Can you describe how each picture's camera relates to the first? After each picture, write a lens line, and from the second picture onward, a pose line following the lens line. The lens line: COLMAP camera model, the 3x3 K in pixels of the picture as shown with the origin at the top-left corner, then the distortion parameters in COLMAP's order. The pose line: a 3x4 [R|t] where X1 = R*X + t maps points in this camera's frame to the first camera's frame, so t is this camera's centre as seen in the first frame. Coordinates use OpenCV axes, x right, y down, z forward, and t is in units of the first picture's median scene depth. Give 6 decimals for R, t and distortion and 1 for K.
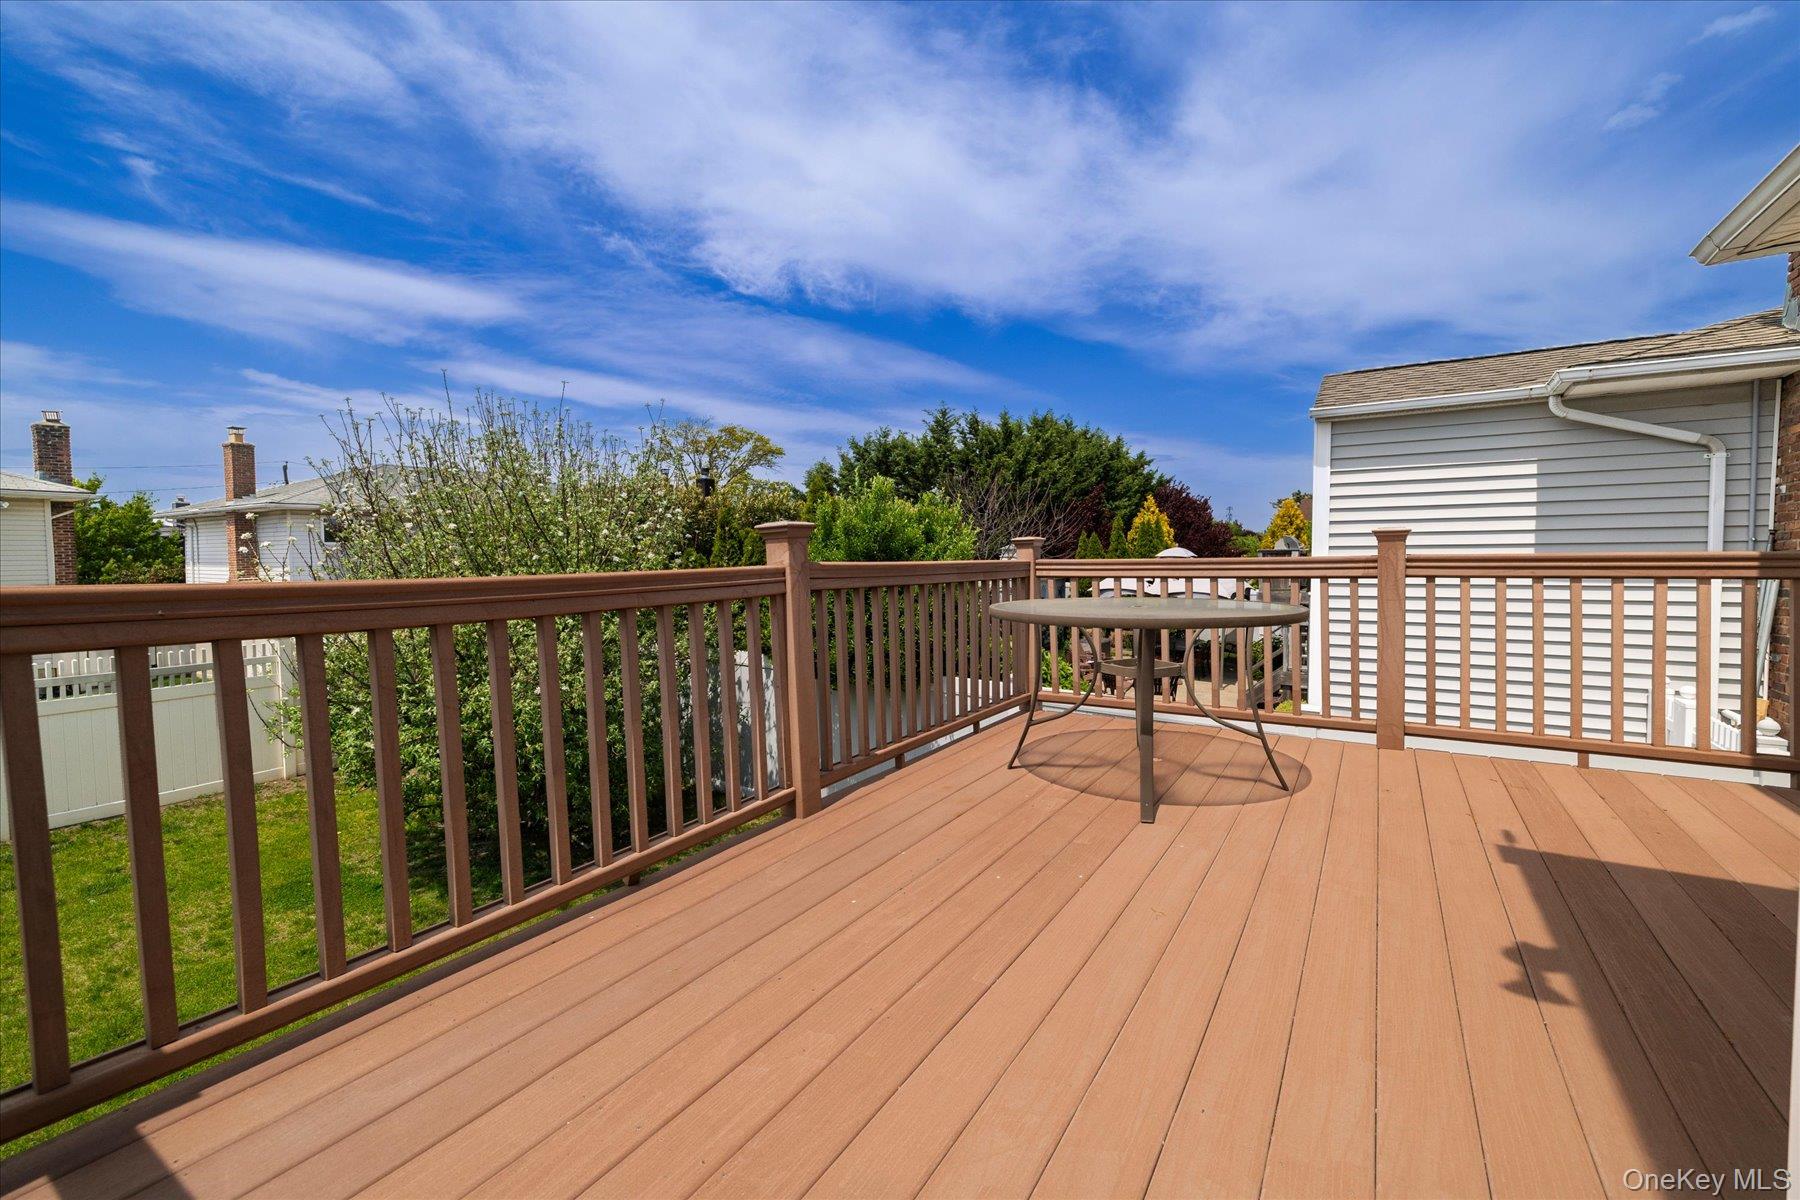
lens RADIAL K [[751.4, 0, 910.1], [0, 751.4, 589.4], [0, 0, 1]] dist [0.008037, -0.000222]
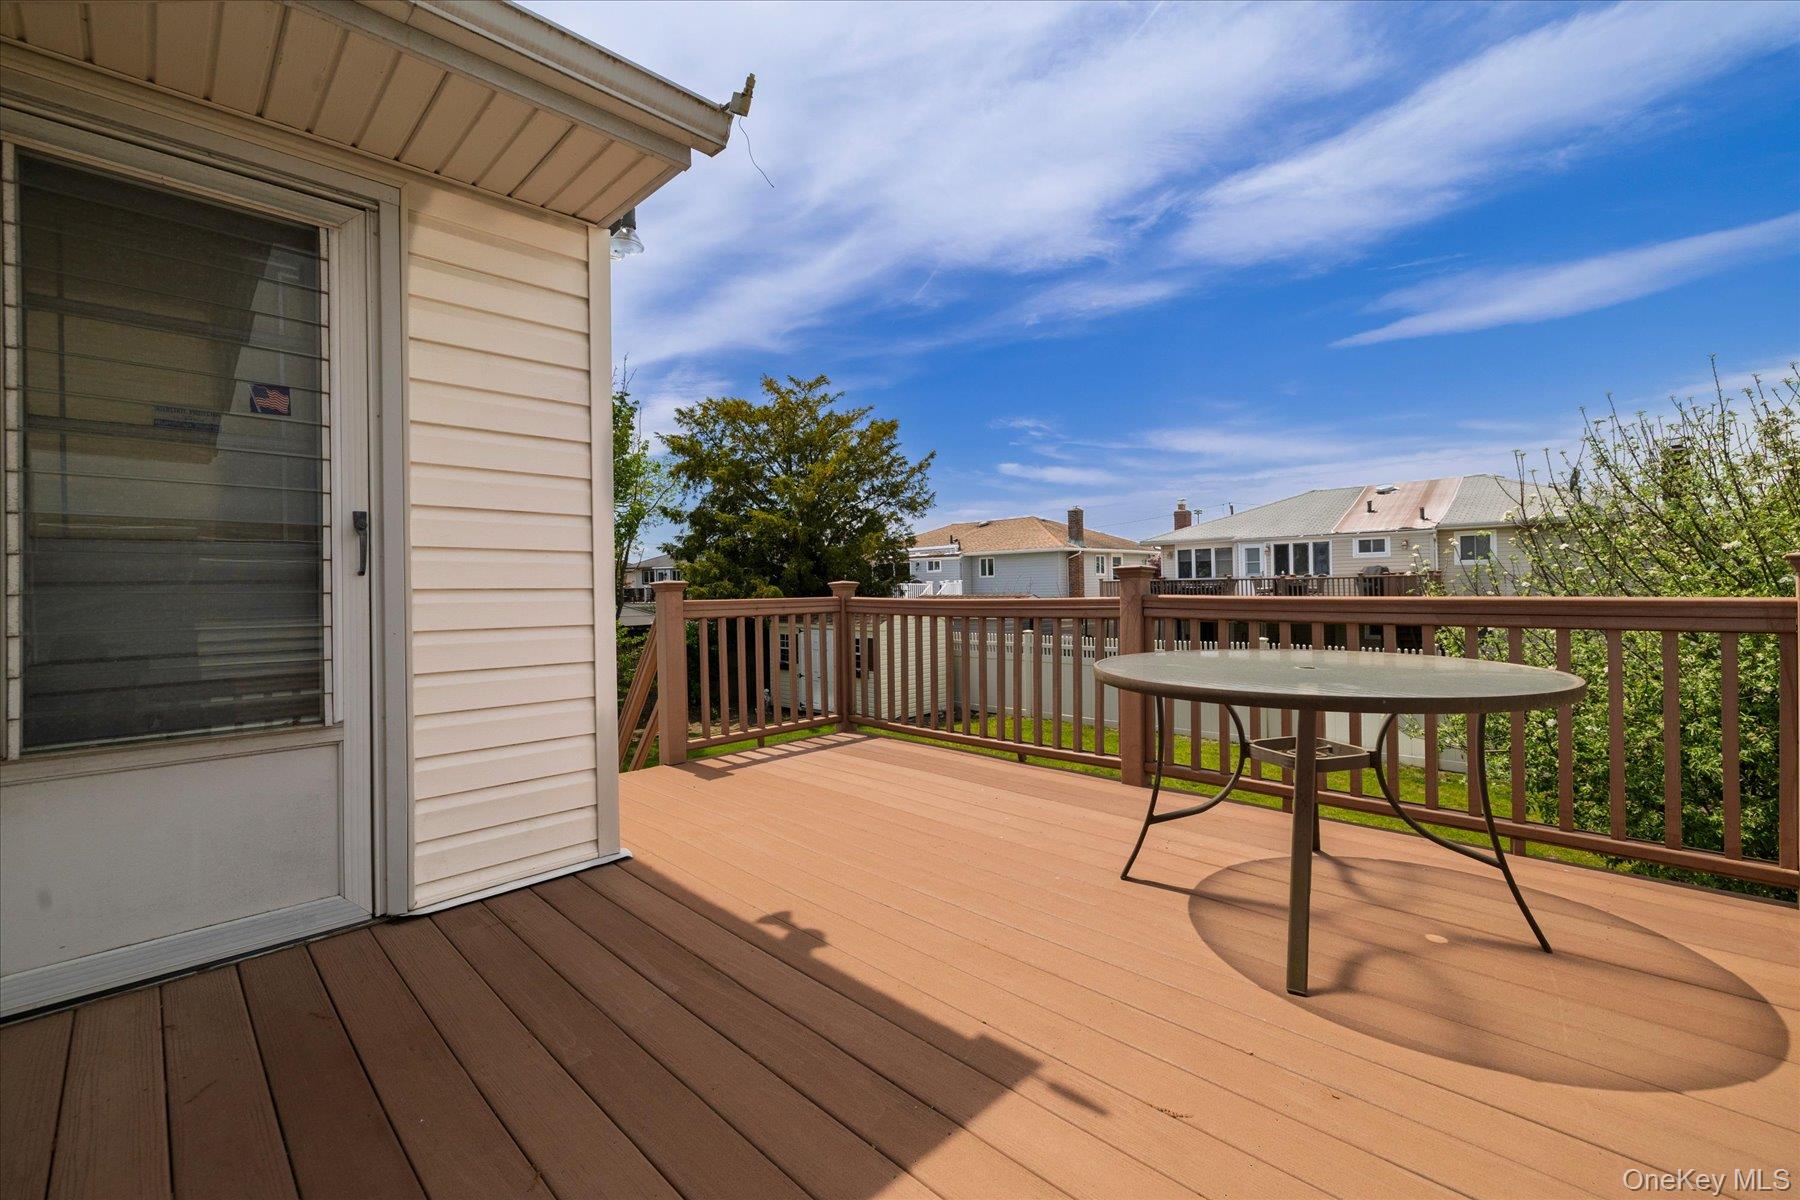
lens RADIAL K [[751.4, 0, 910.1], [0, 751.4, 589.4], [0, 0, 1]] dist [0.008037, -0.000222]
pose [[-0.211134, 0.022087, -0.977207, 1.354214], [-0.023453, 0.999342, 0.027654, -0.078858], [0.977176, 0.028757, -0.210477, 0.967600]]
